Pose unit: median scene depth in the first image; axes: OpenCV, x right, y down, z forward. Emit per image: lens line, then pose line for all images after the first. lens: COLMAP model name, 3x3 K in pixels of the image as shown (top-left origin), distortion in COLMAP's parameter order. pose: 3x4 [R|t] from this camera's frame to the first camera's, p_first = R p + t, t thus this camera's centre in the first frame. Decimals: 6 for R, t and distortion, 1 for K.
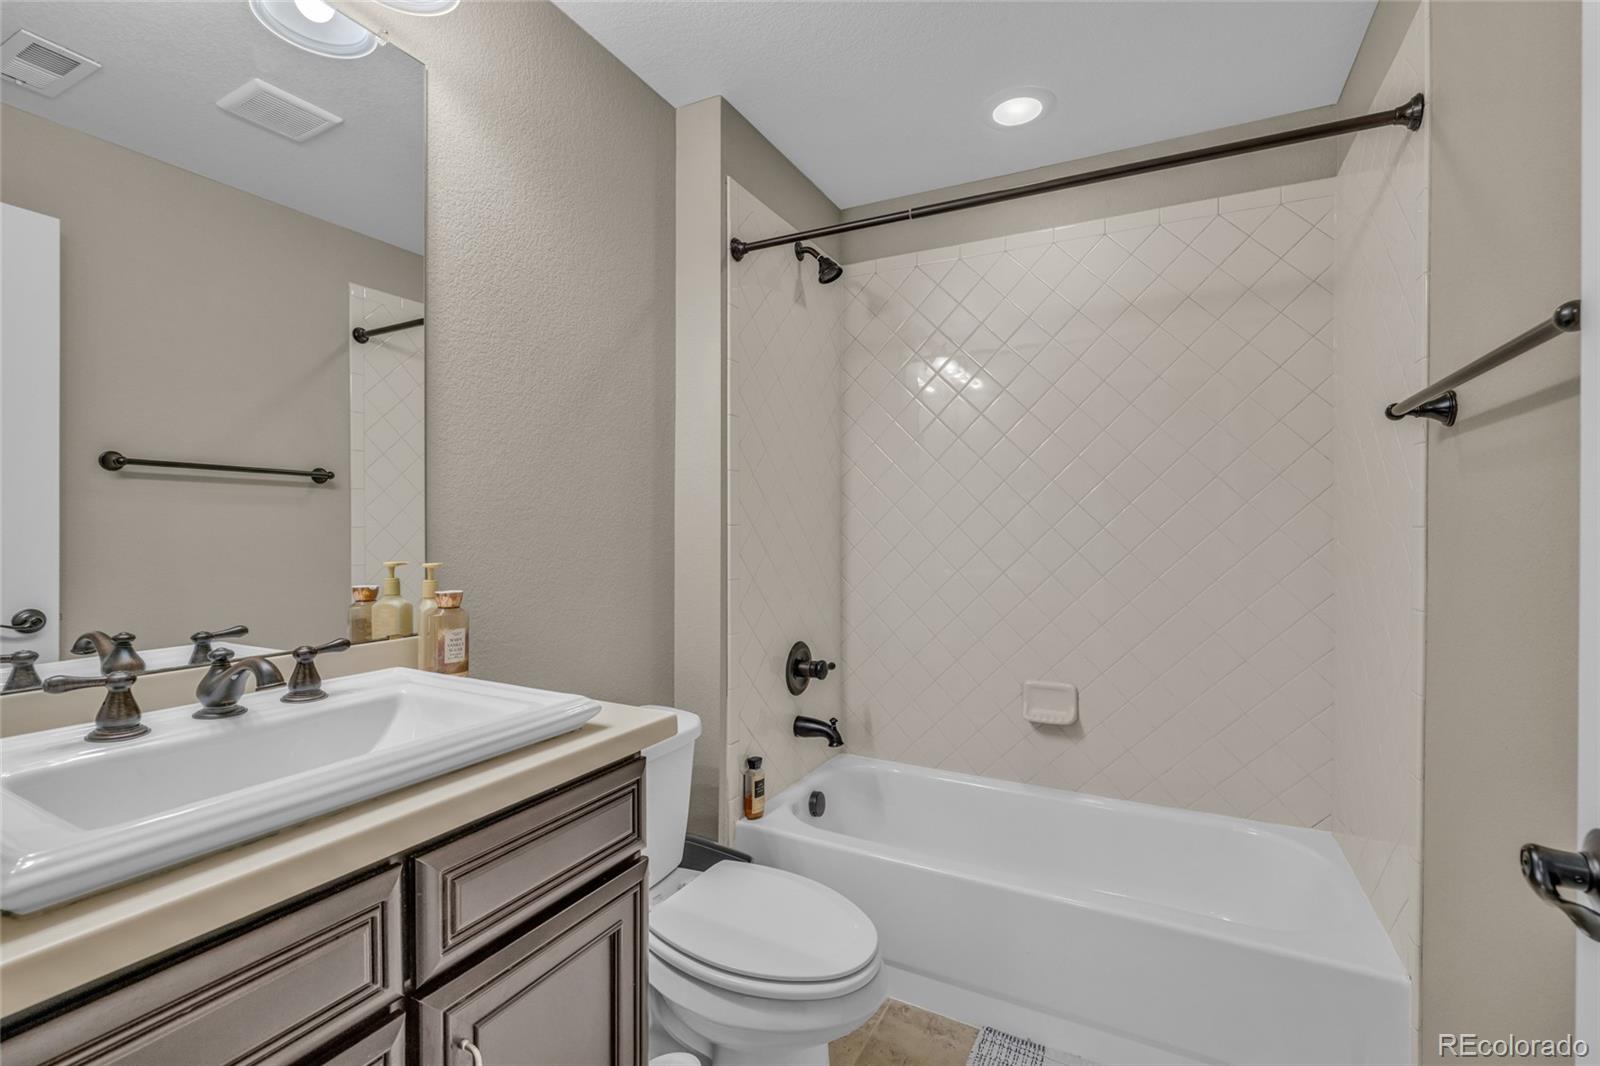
lens RADIAL K [[672.7, 0, 806.6], [0, 672.7, 532.4], [0, 0, 1]] dist [-0.001035, 0.000317]
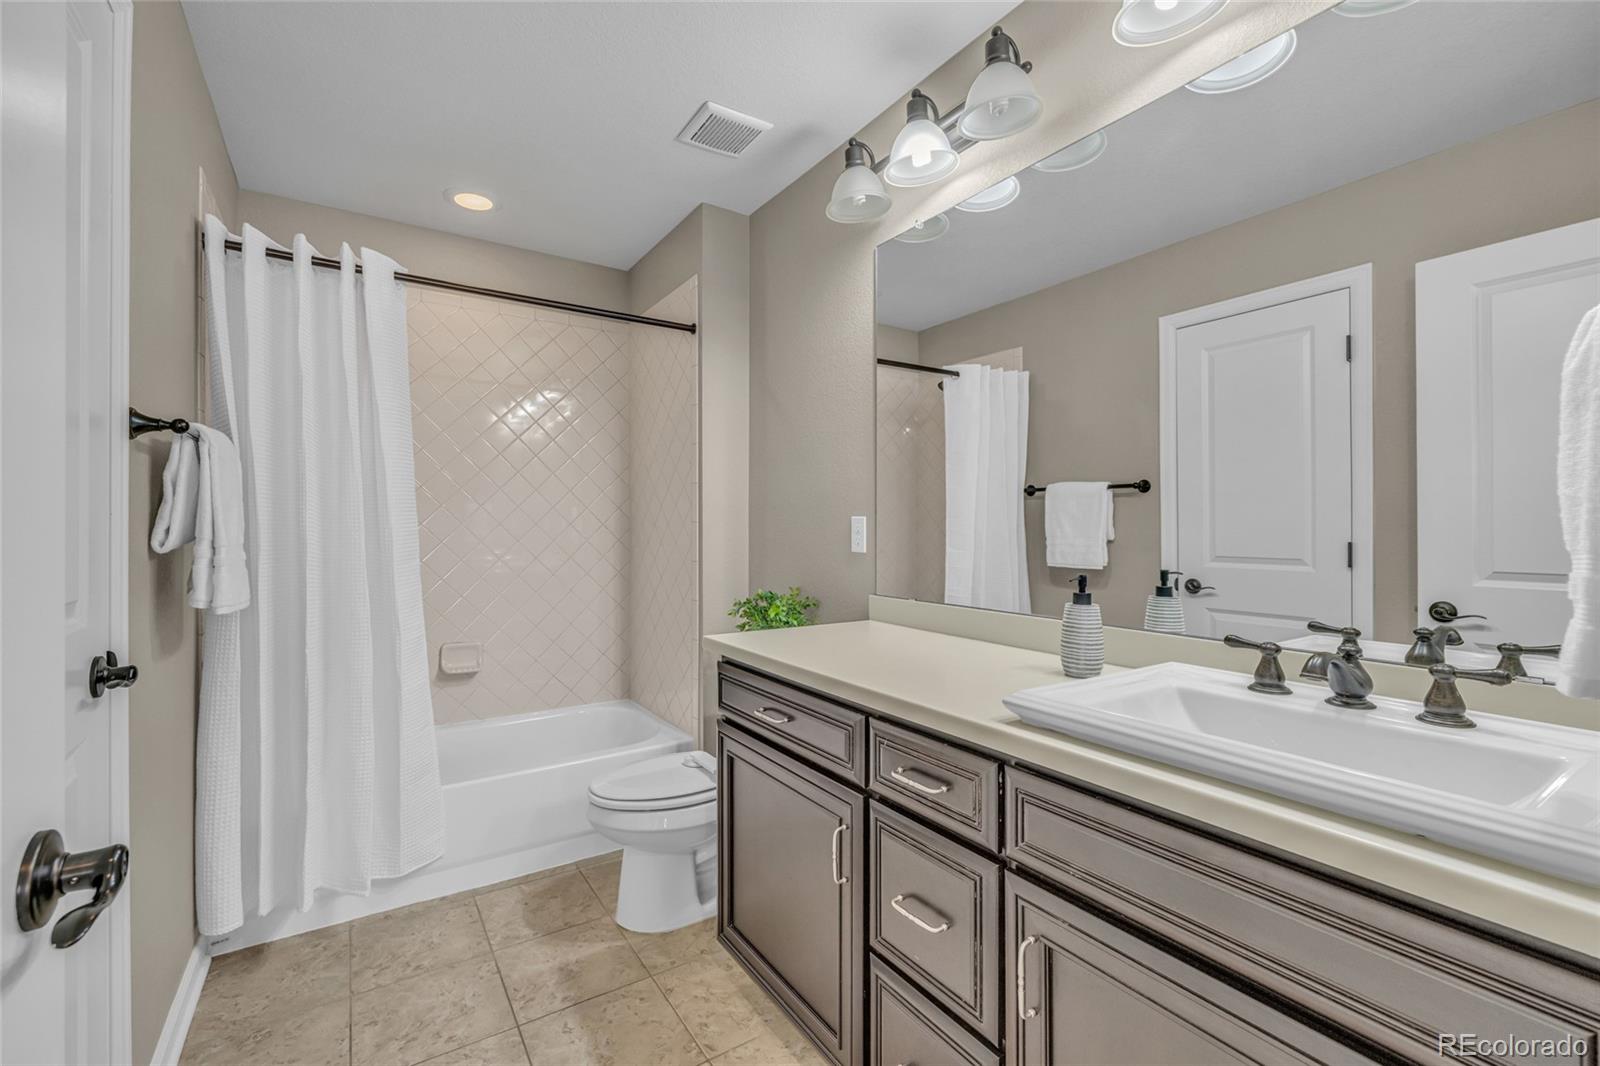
lens RADIAL K [[672.7, 0, 803.5], [0, 672.7, 528.3], [0, 0, 1]] dist [-0.001035, 0.000317]
pose [[-0.470692, 0.001392, -0.882297, 0.488598], [-0.003595, 0.999987, 0.003495, -0.006306], [0.882290, 0.004817, -0.470681, 0.774451]]
